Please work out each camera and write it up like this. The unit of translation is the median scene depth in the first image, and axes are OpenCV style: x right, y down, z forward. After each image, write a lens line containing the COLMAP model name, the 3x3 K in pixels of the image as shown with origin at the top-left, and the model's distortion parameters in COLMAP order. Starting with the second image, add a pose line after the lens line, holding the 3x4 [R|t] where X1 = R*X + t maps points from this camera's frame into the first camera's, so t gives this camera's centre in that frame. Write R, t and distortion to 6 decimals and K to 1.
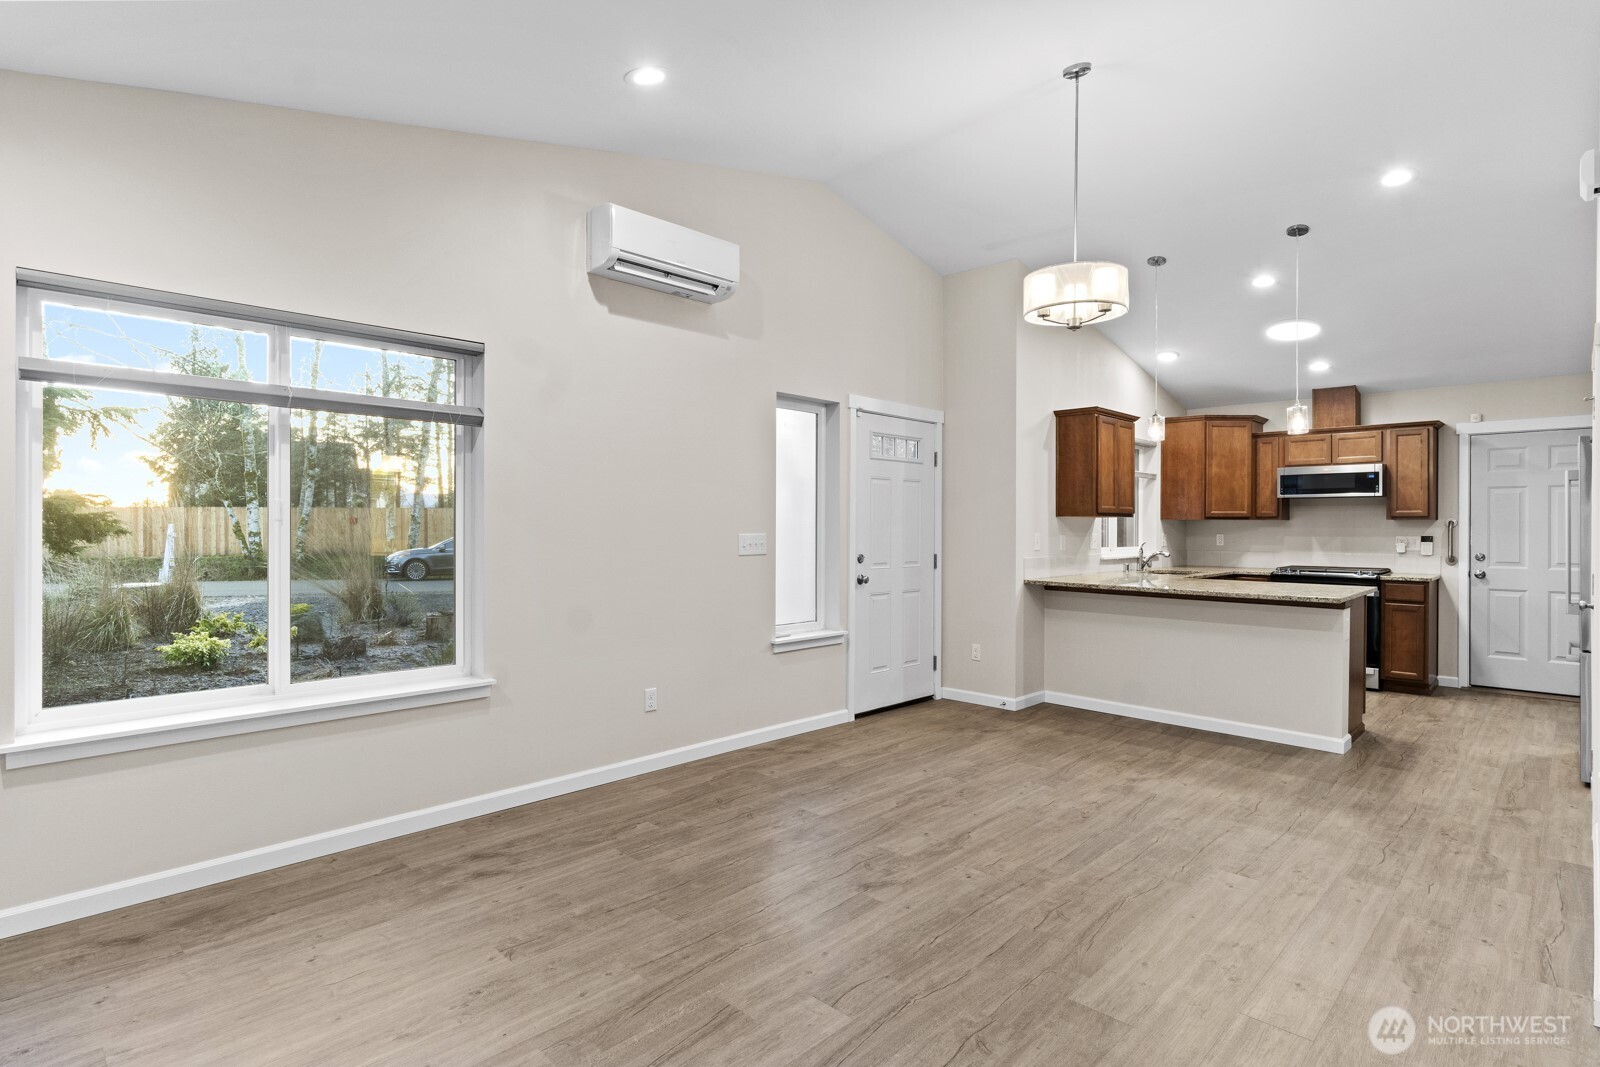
lens RADIAL K [[813.5, 0, 800.5], [0, 813.5, 526.0], [0, 0, 1]] dist [-0.002130, 0.000491]
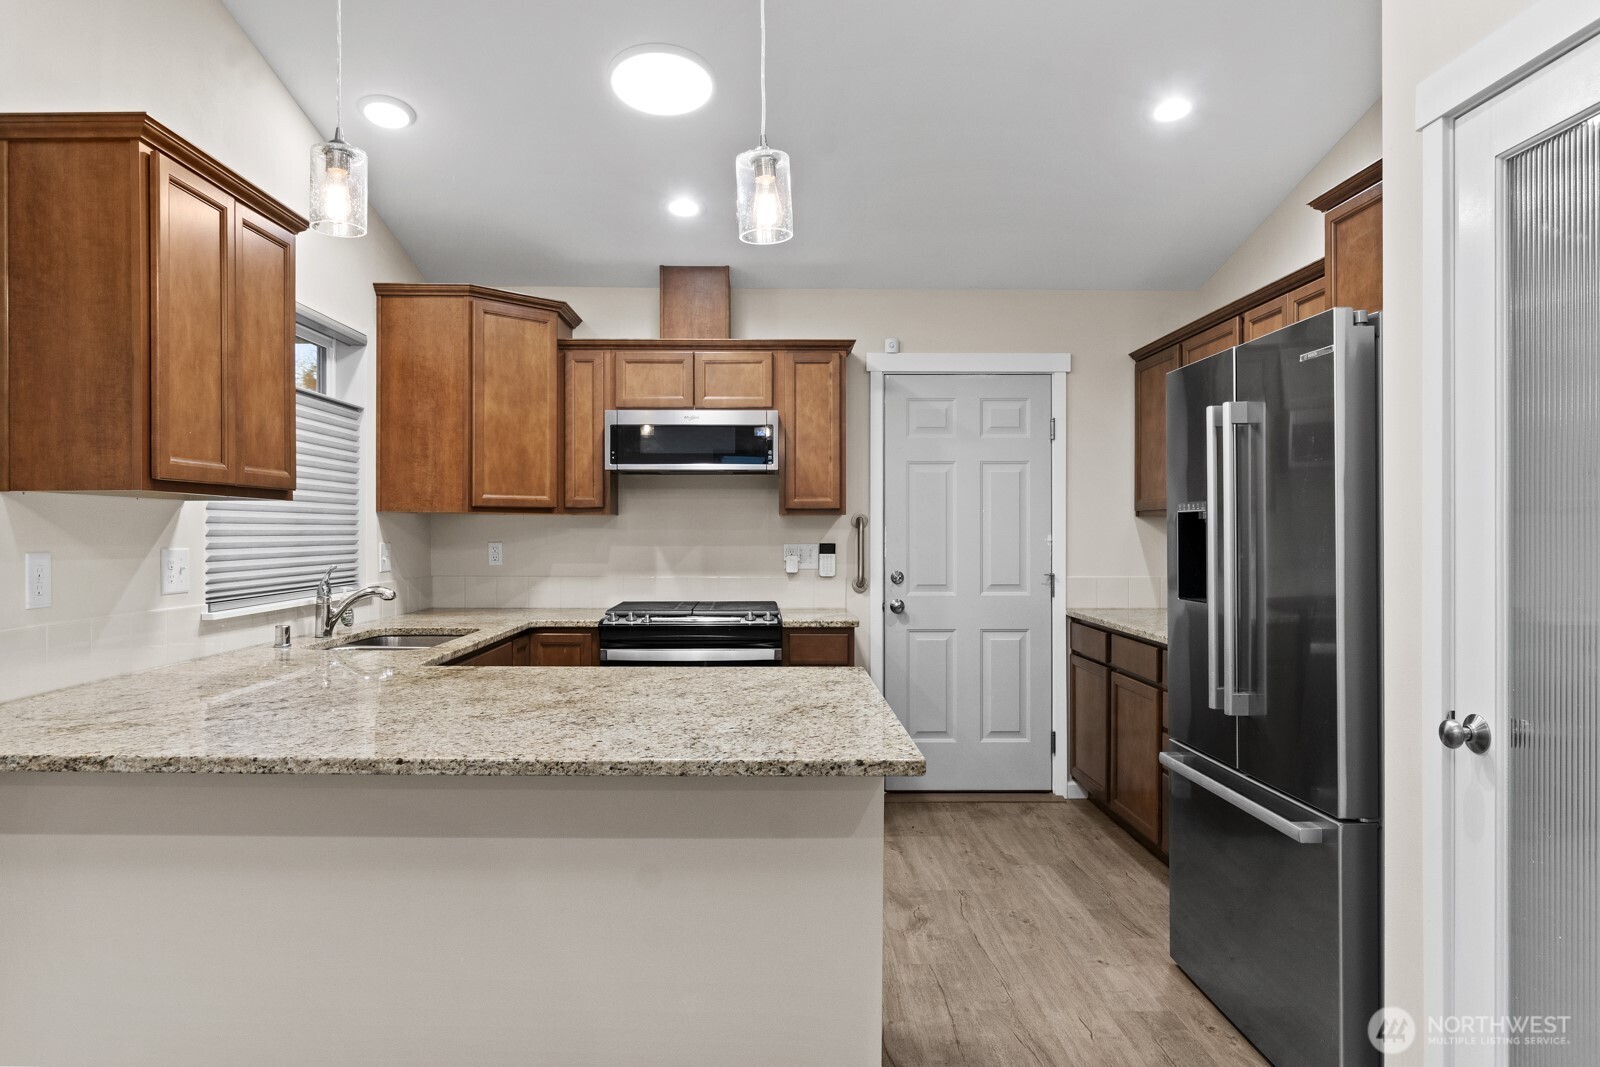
lens RADIAL K [[1018.6, 0, 773.9], [0, 1018.6, 531.9], [0, 0, 1]] dist [-0.007170, -0.001034]
pose [[0.716080, -0.003767, 0.698008, 0.251650], [0.001601, 0.999992, 0.003755, 0.001608], [-0.698017, -0.001572, 0.716080, 0.538899]]
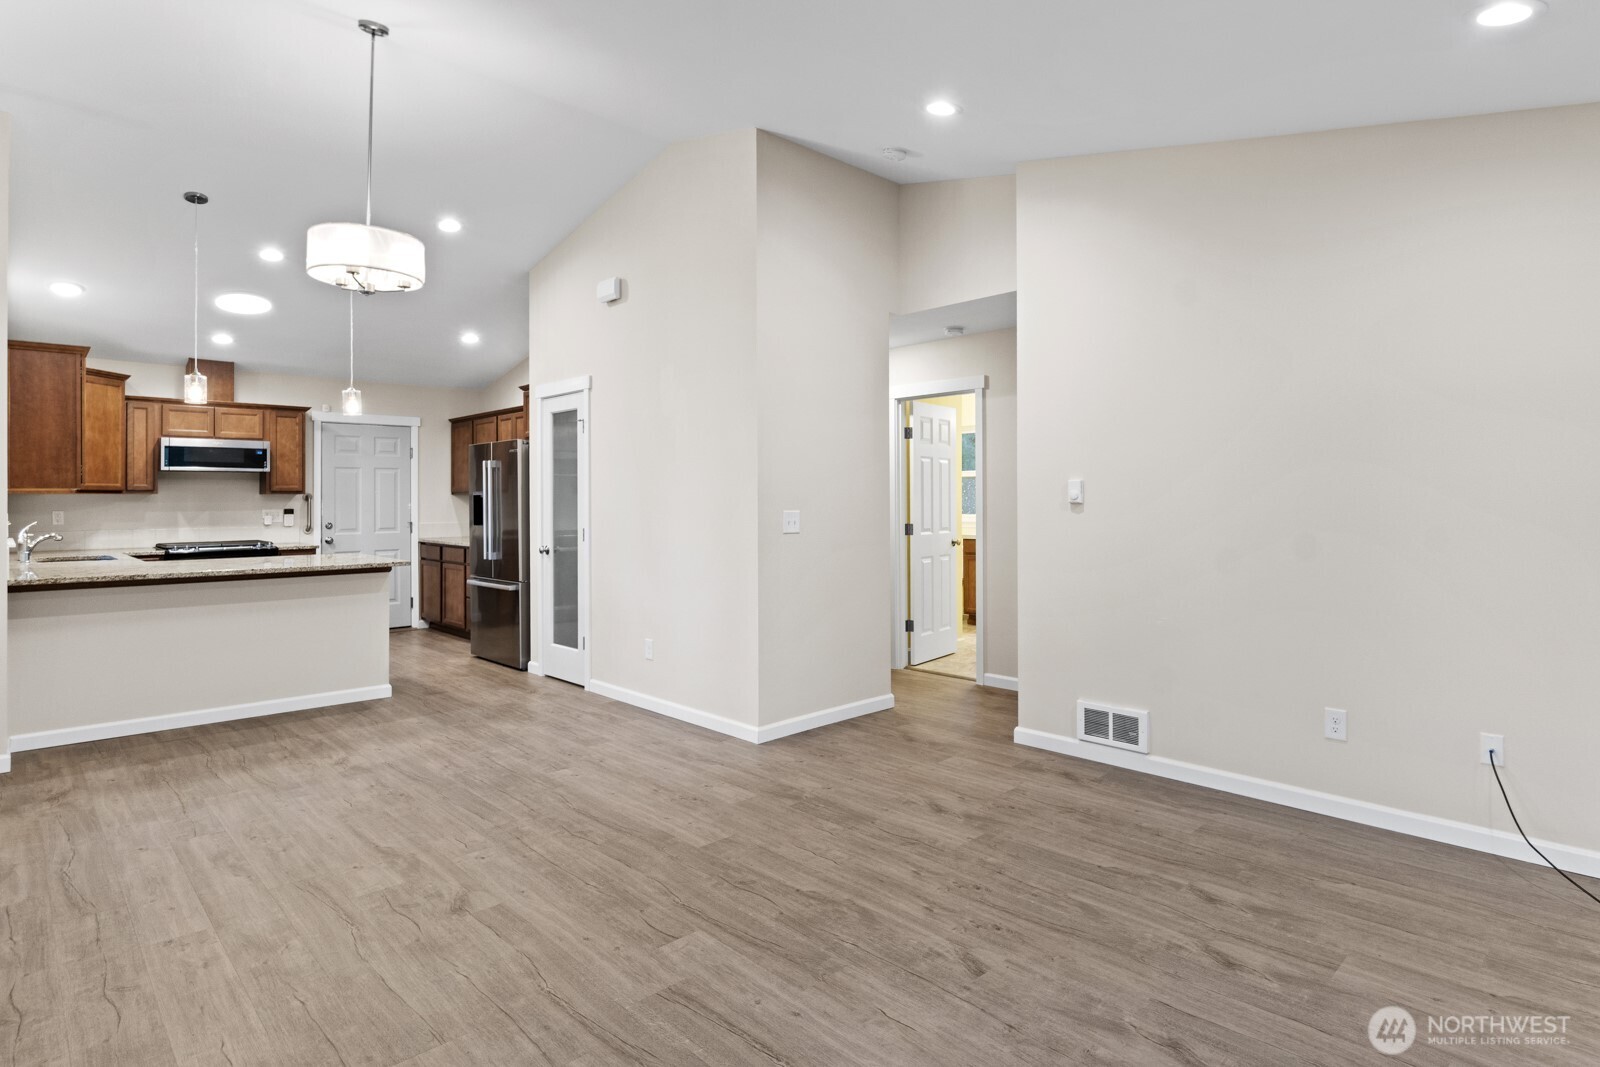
lens RADIAL K [[839.8, 0, 803.7], [0, 839.8, 492.2], [0, 0, 1]] dist [-0.003580, -0.000540]
pose [[0.035207, 0.004454, 0.999370, -0.375037], [0.004899, 0.999977, -0.004629, -0.001609], [-0.999368, 0.005059, 0.035185, 0.271517]]
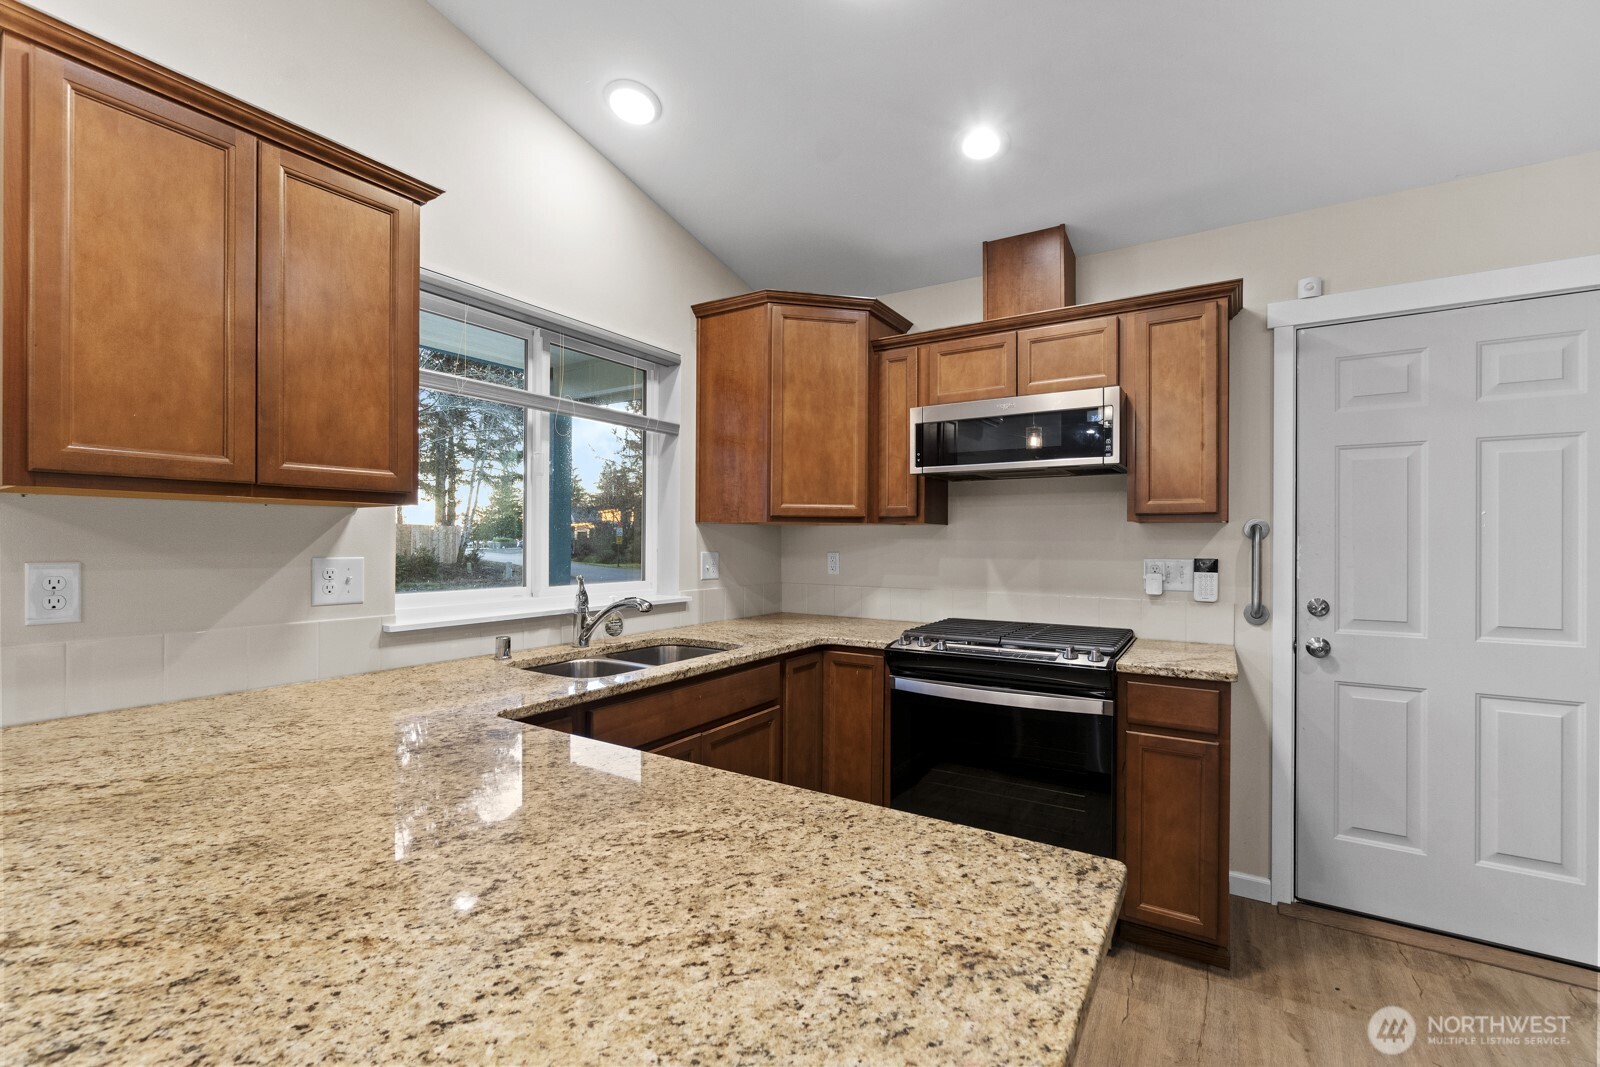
lens RADIAL K [[690.0, 0, 795.2], [0, 690.0, 541.0], [0, 0, 1]] dist [-0.004511, 0.000305]
pose [[0.979646, 0.000754, 0.200734, 0.502646], [-0.001037, 0.999999, 0.001308, 0.002539], [-0.200733, -0.001490, 0.979645, 0.716138]]
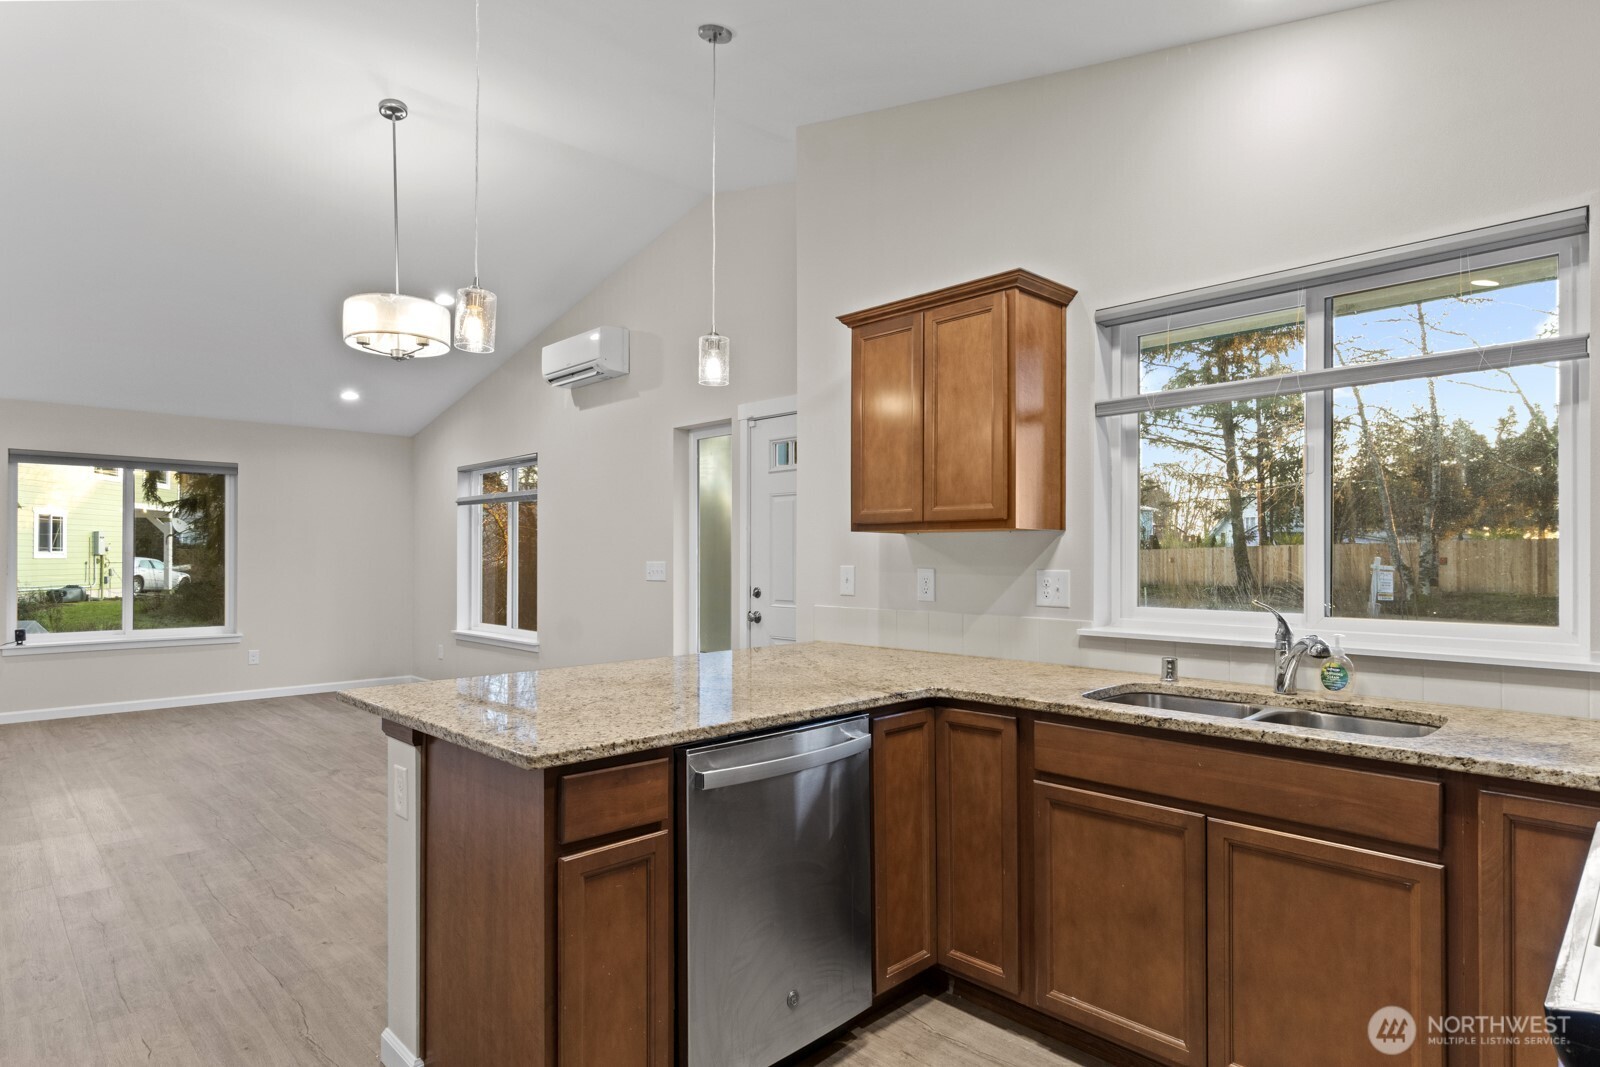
lens RADIAL K [[867.3, 0, 793.3], [0, 867.3, 555.7], [0, 0, 1]] dist [-0.001383, -0.000837]
pose [[-0.032657, -0.006240, -0.999447, 0.837802], [-0.002726, 0.999977, -0.006154, 0.005543], [0.999463, 0.002524, -0.032674, 0.914118]]
